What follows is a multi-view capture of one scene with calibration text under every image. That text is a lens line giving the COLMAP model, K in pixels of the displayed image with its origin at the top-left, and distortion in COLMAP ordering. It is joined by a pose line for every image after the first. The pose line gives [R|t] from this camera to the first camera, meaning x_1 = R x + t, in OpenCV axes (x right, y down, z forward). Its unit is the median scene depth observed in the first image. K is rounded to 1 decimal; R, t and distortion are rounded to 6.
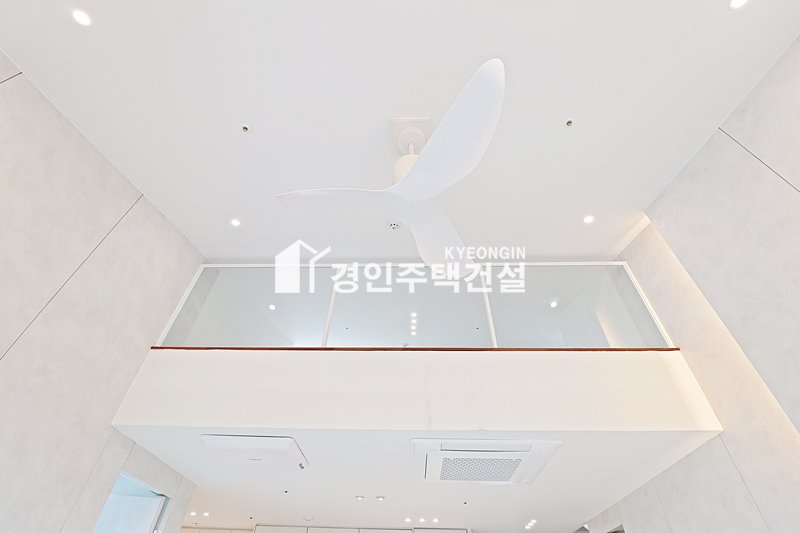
lens RADIAL K [[373.2, 0, 399.9], [0, 373.2, 259.2], [0, 0, 1]] dist [-0.000262, -0.014705]
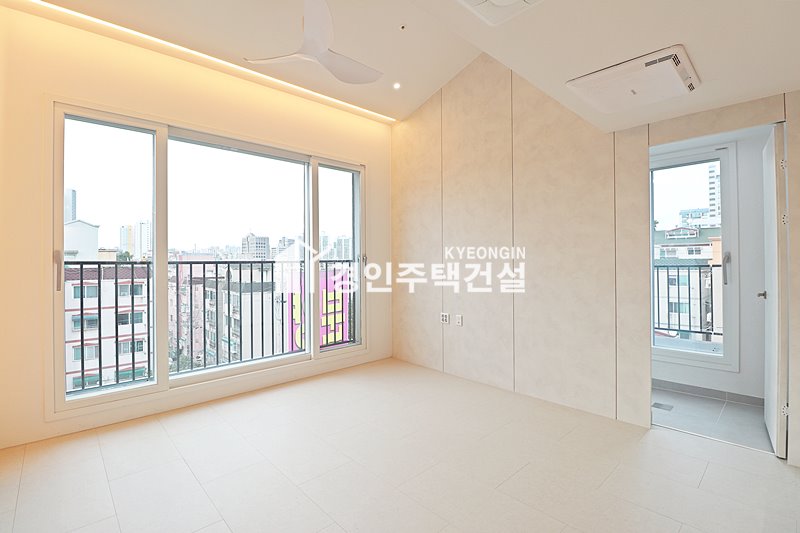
lens RADIAL K [[369.3, 0, 401.6], [0, 369.3, 259.3], [0, 0, 1]] dist [0.000086, -0.012810]
pose [[-0.709641, -0.019058, -0.704305, 0.561860], [0.495193, 0.697600, -0.517821, 0.944946], [0.501192, -0.716234, -0.485608, 0.838110]]
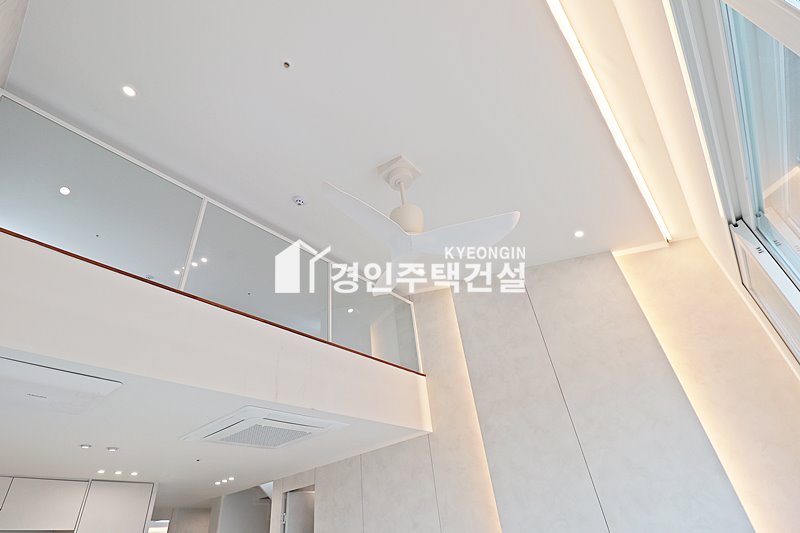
lens RADIAL K [[399.1, 0, 399.9], [0, 399.1, 256.3], [0, 0, 1]] dist [-0.000310, -0.012772]
pose [[0.624512, 0.396256, 0.673028, -0.561267], [-0.468579, 0.879512, -0.083025, 0.001931], [-0.624835, -0.263516, 0.734943, 0.013175]]
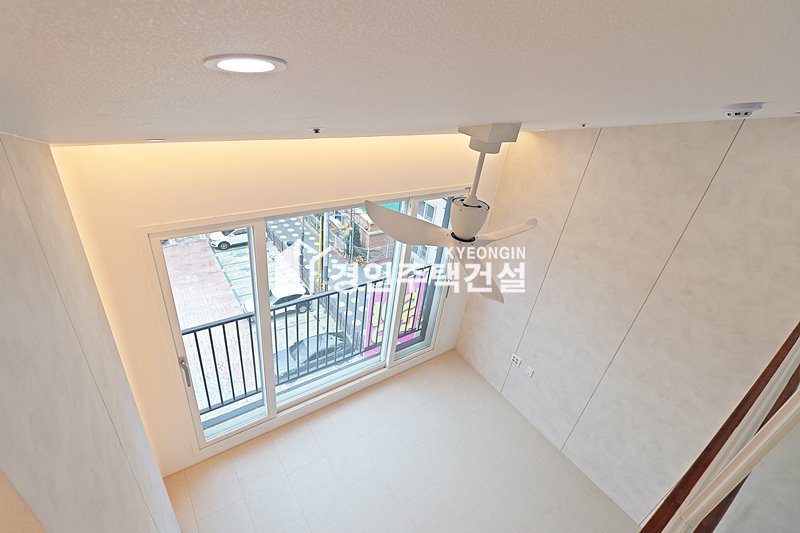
lens RADIAL K [[369.3, 0, 401.6], [0, 369.3, 259.3], [0, 0, 1]] dist [0.000086, -0.012810]
pose [[-0.796474, 0.184286, -0.575906, 0.578733], [0.313835, 0.940086, -0.133210, 0.007712], [0.516852, -0.286838, -0.806590, 1.181779]]
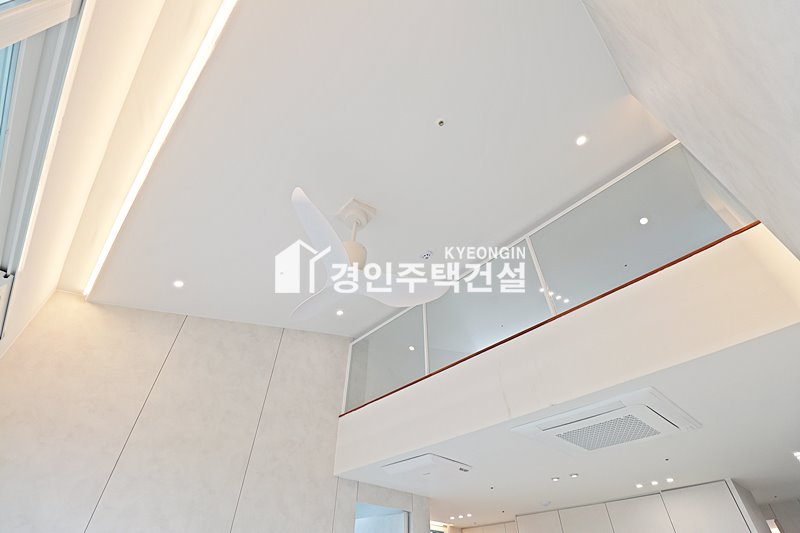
lens RADIAL K [[369.3, 0, 401.6], [0, 369.3, 259.3], [0, 0, 1]] dist [0.000086, -0.012810]
pose [[0.703586, -0.501795, -0.503159, 0.544351], [0.512180, 0.848919, -0.130418, 0.030362], [0.492584, -0.165947, 0.854297, -0.005224]]
